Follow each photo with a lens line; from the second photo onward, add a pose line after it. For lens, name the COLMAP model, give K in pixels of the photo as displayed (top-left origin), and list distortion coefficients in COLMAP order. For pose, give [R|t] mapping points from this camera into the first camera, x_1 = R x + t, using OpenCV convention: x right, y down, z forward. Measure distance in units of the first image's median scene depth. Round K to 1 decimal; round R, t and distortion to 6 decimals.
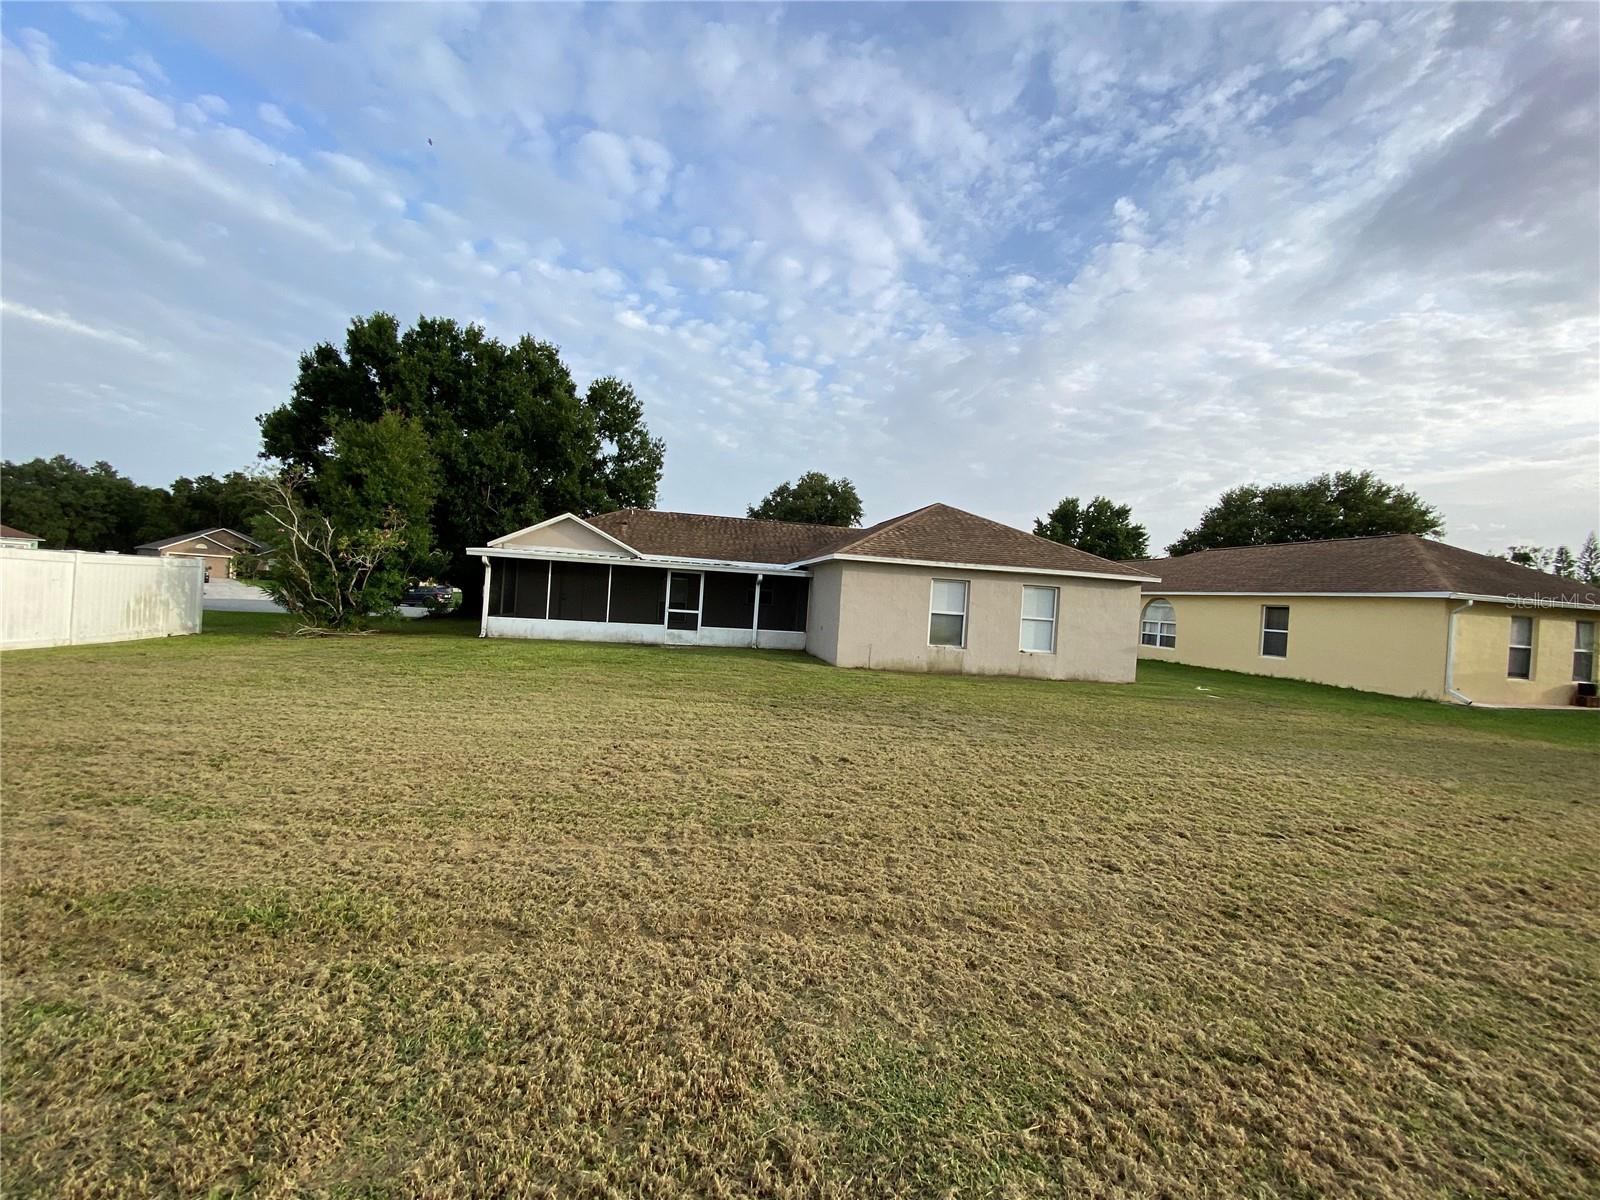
lens RADIAL K [[635.1, 0, 794.6], [0, 635.1, 589.9], [0, 0, 1]] dist [0.027537, -0.022935]
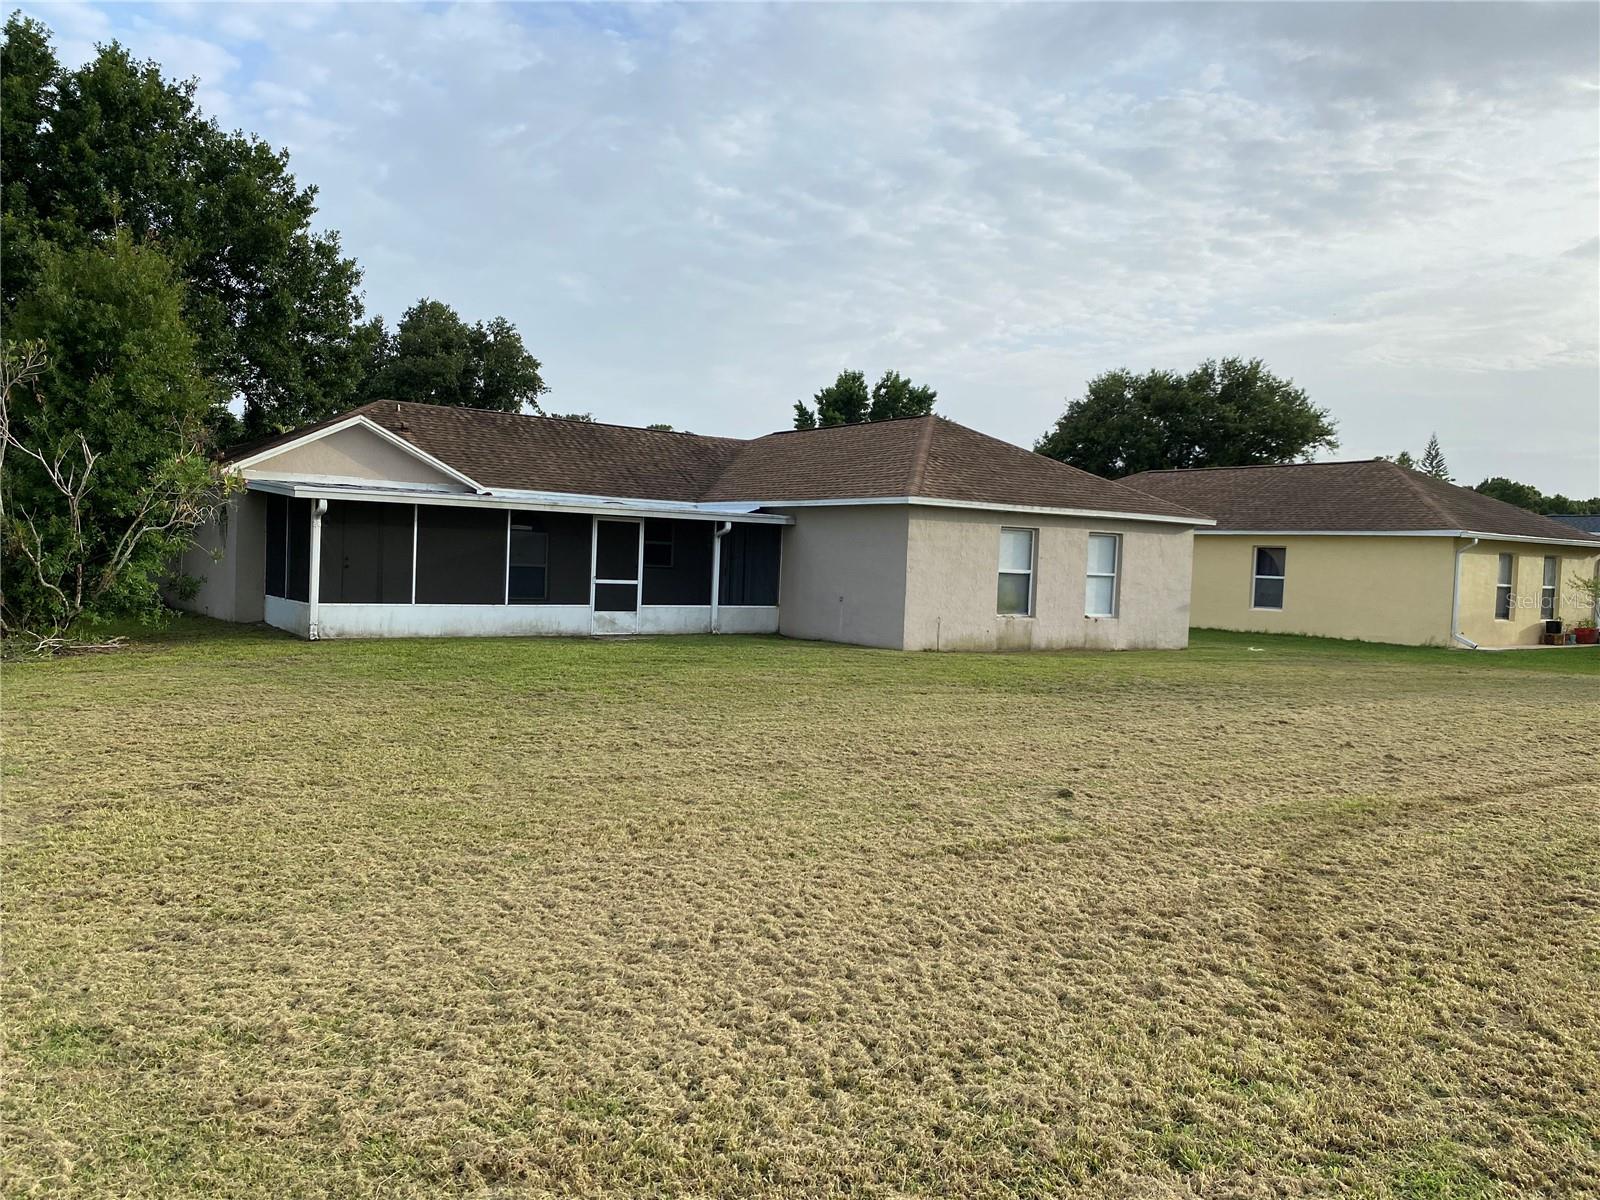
lens RADIAL K [[1194.0, 0, 805.1], [0, 1194.0, 609.3], [0, 0, 1]] dist [0.147015, -0.250360]
pose [[0.897198, -0.048260, 0.438984, -0.529298], [0.014330, 0.996669, 0.080281, -0.032502], [-0.441396, -0.065738, 0.894901, -0.155468]]
